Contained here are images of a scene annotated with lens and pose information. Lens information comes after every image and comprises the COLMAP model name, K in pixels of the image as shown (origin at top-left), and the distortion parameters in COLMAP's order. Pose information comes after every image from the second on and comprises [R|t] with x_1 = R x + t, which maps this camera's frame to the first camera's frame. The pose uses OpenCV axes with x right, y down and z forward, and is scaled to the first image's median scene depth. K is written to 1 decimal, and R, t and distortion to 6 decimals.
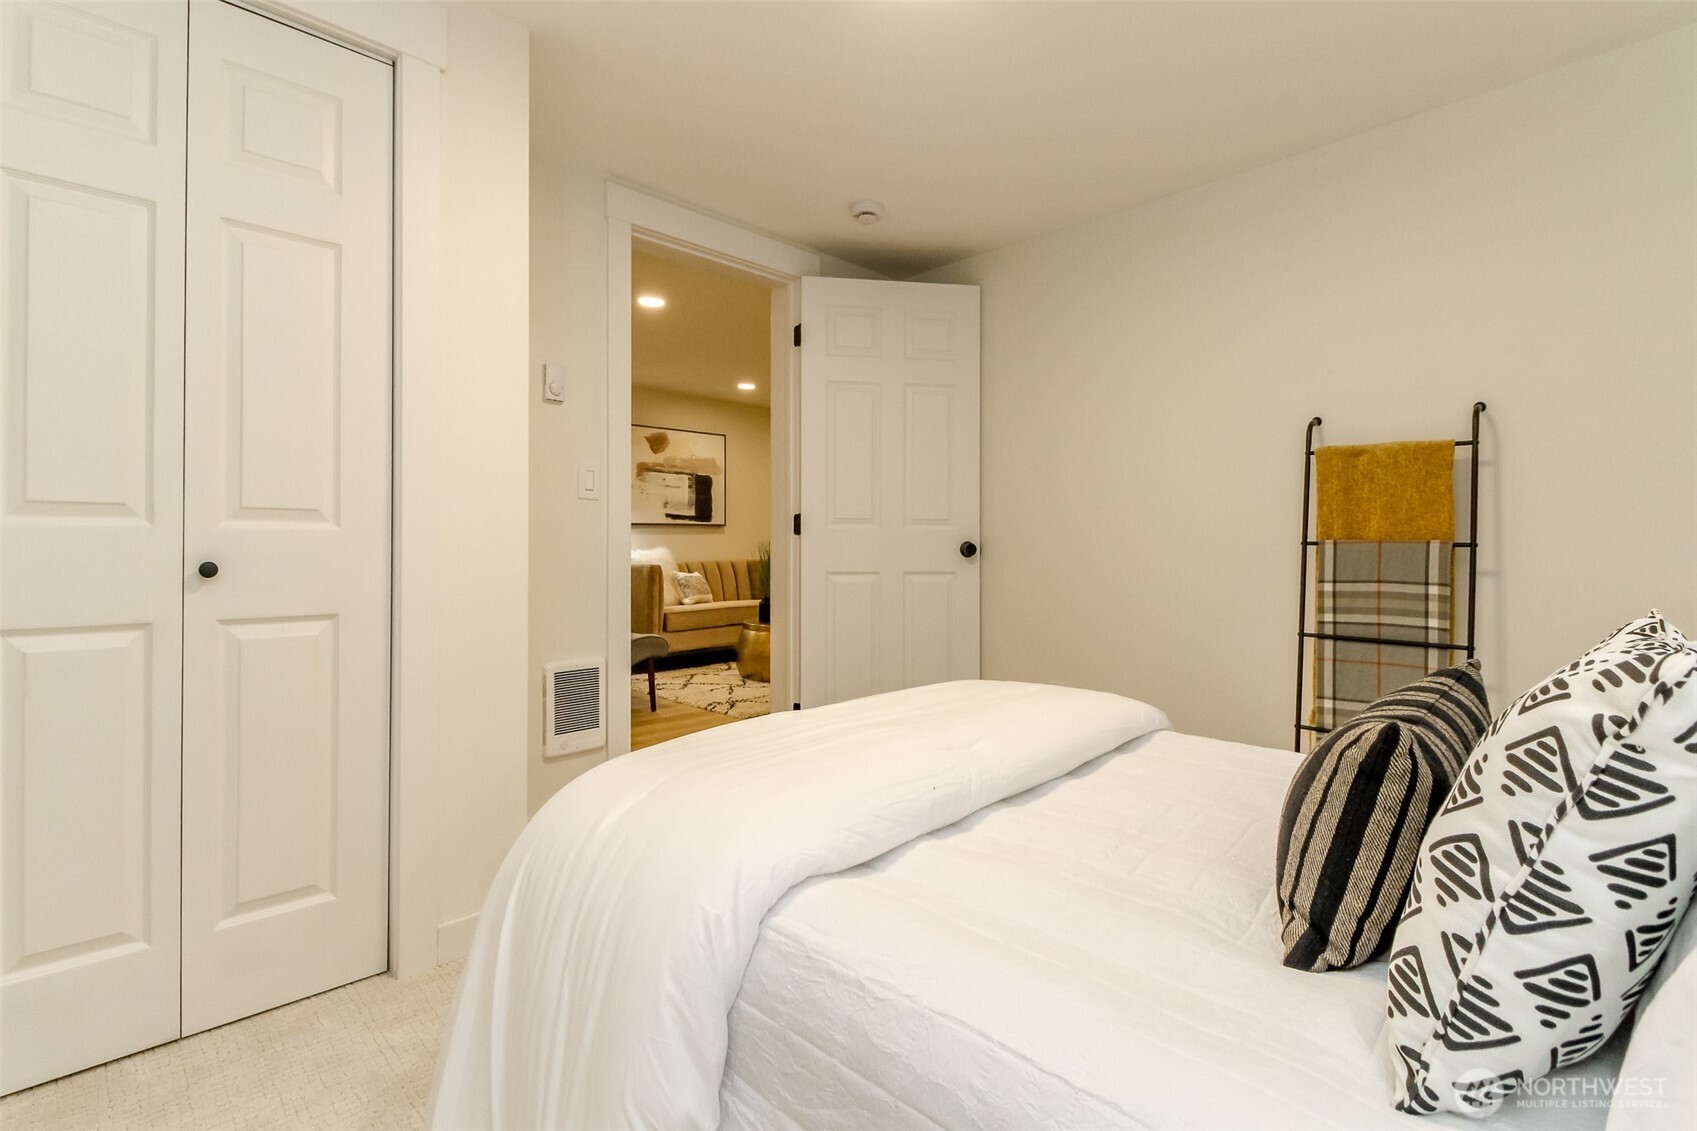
lens RADIAL K [[808.7, 0, 890.2], [0, 808.7, 532.7], [0, 0, 1]] dist [-0.001046, -0.000497]
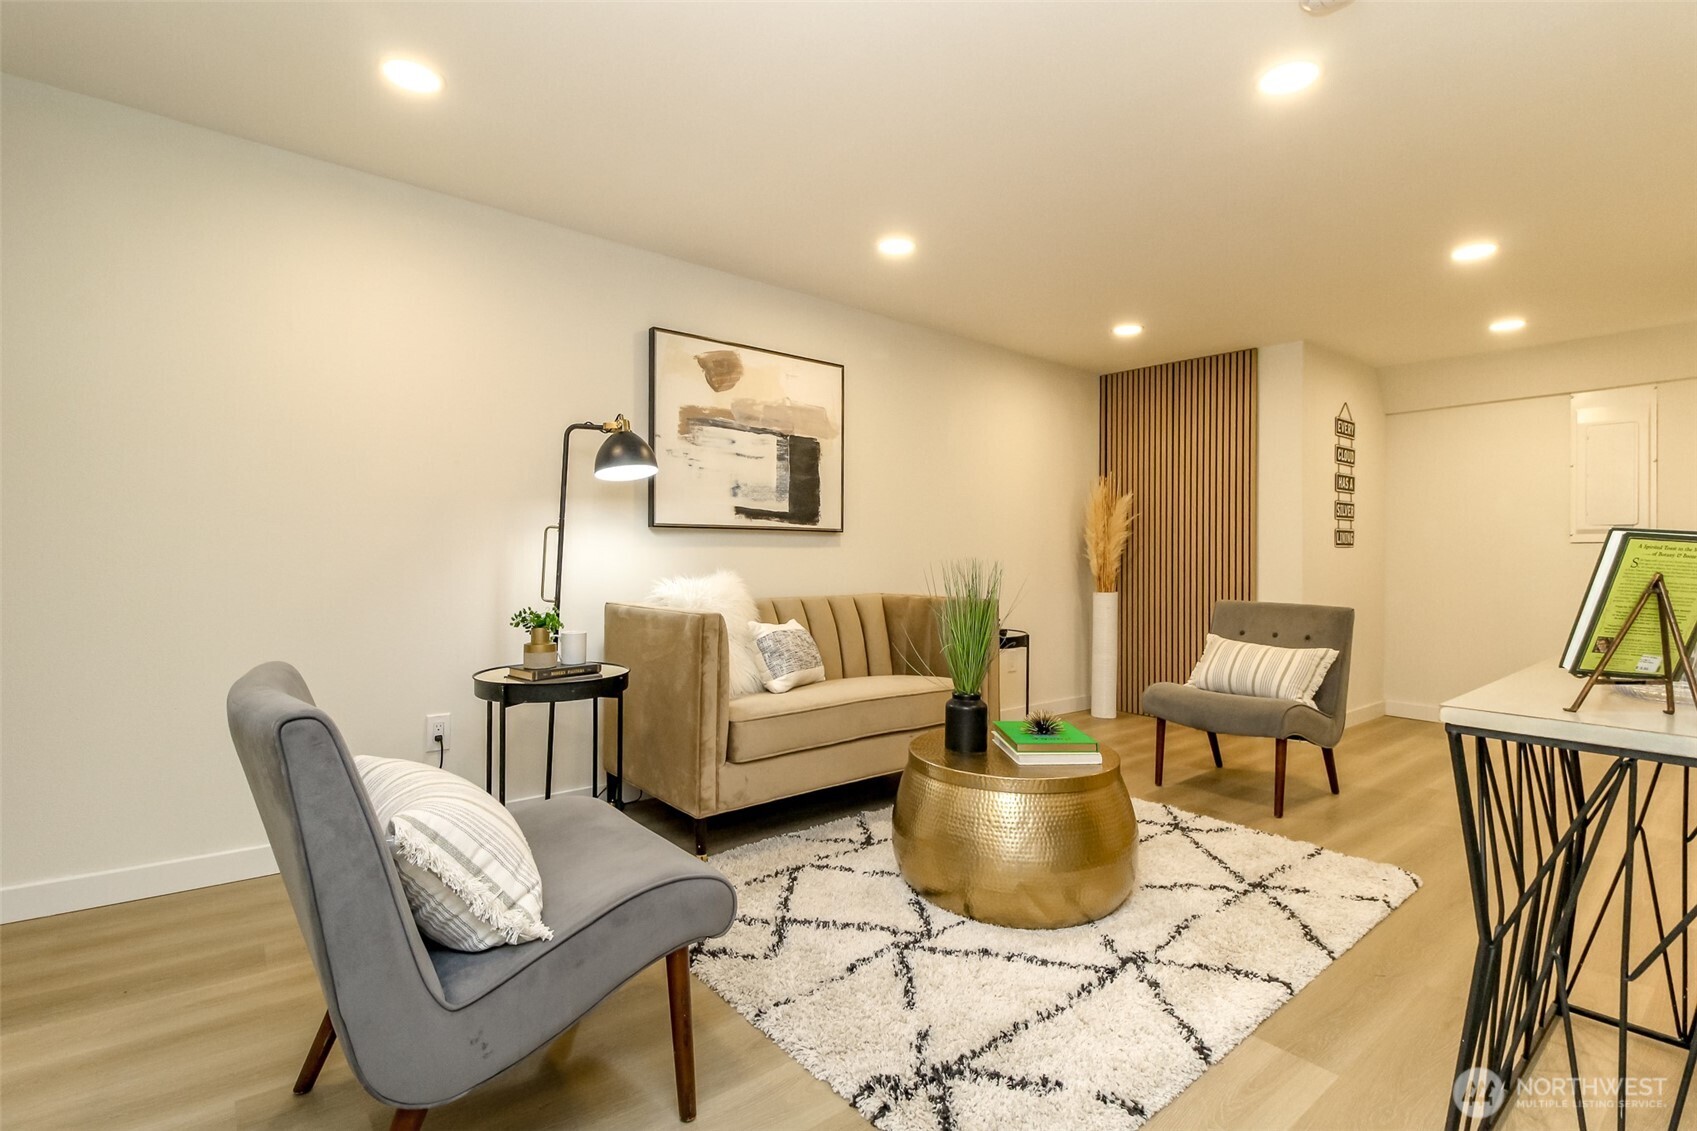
lens RADIAL K [[783.8, 0, 859.0], [0, 783.8, 554.7], [0, 0, 1]] dist [0.000794, 0.000300]
pose [[0.992399, 0.005560, -0.122935, -0.146646], [-0.004748, 0.999965, 0.006897, 0.003443], [0.122969, -0.006261, 0.992391, 0.547292]]
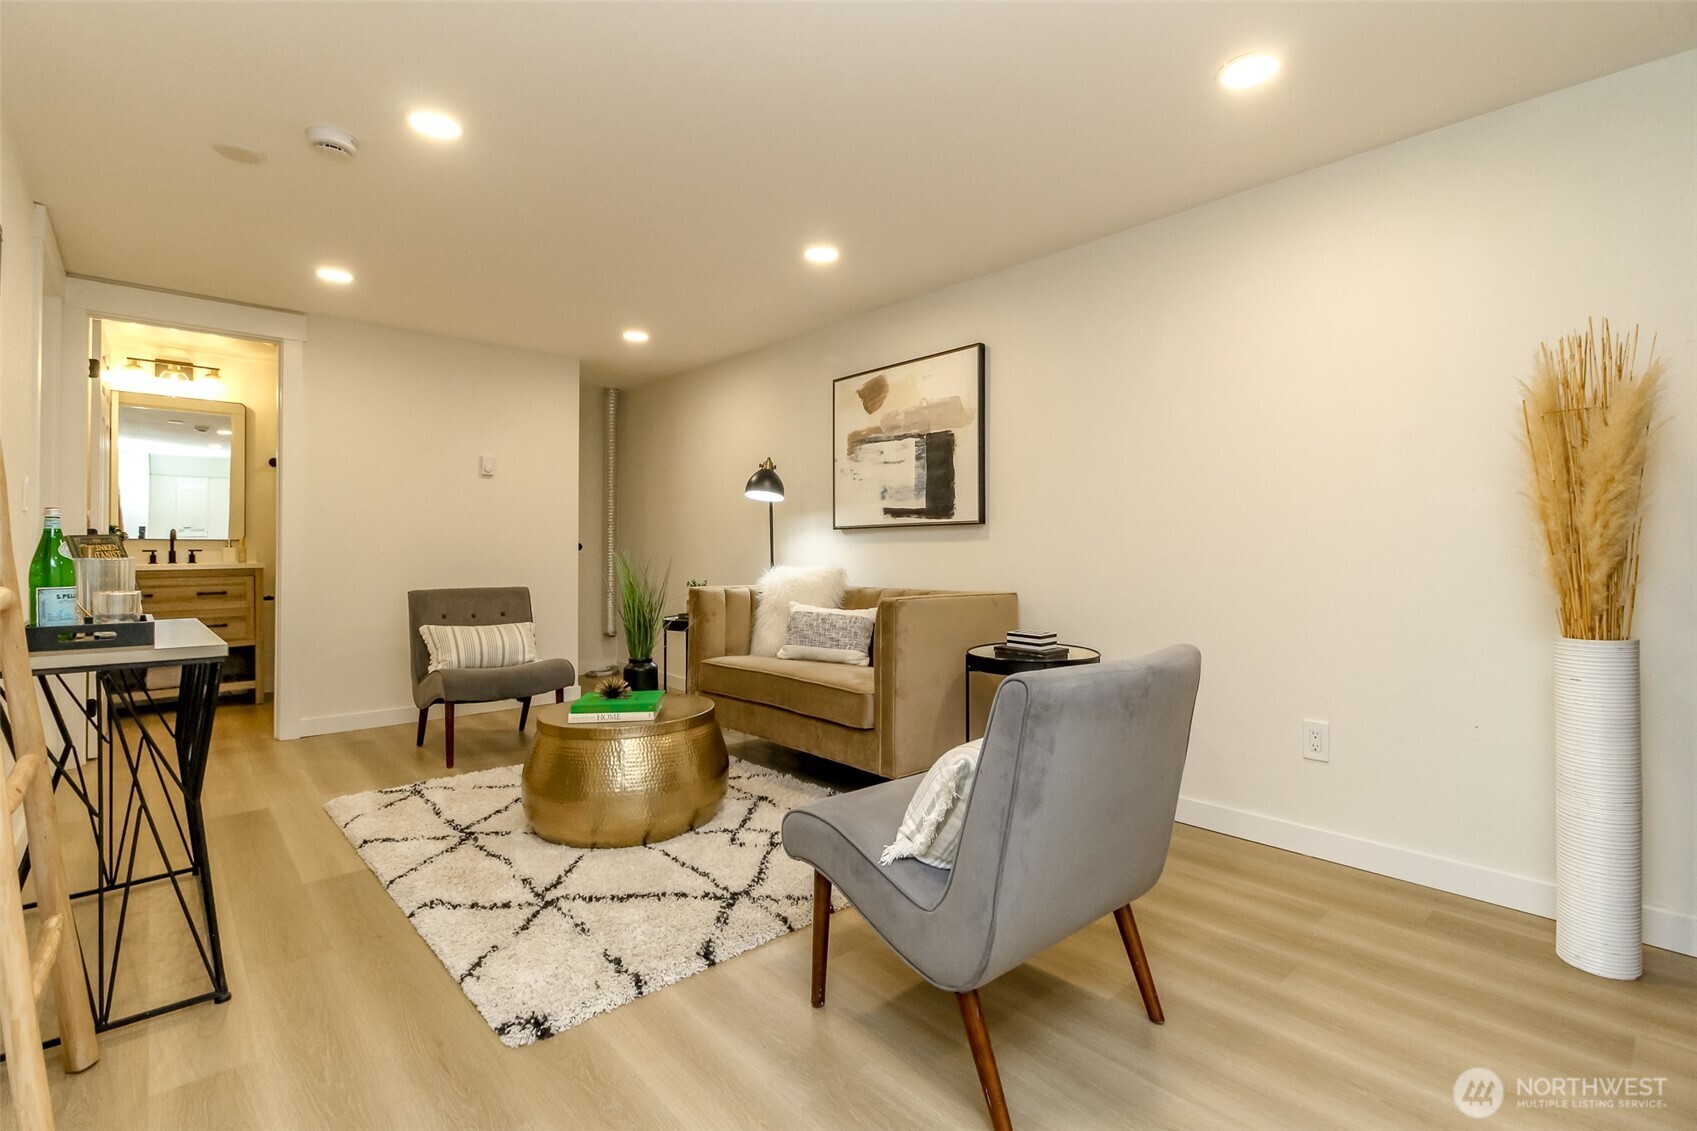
lens RADIAL K [[783.8, 0, 859.0], [0, 783.8, 554.7], [0, 0, 1]] dist [0.000794, 0.000300]
pose [[-0.072481, -0.002173, -0.997367, 0.332929], [0.007704, 0.999967, -0.002739, 0.013189], [0.997340, -0.007882, -0.072462, 1.107010]]
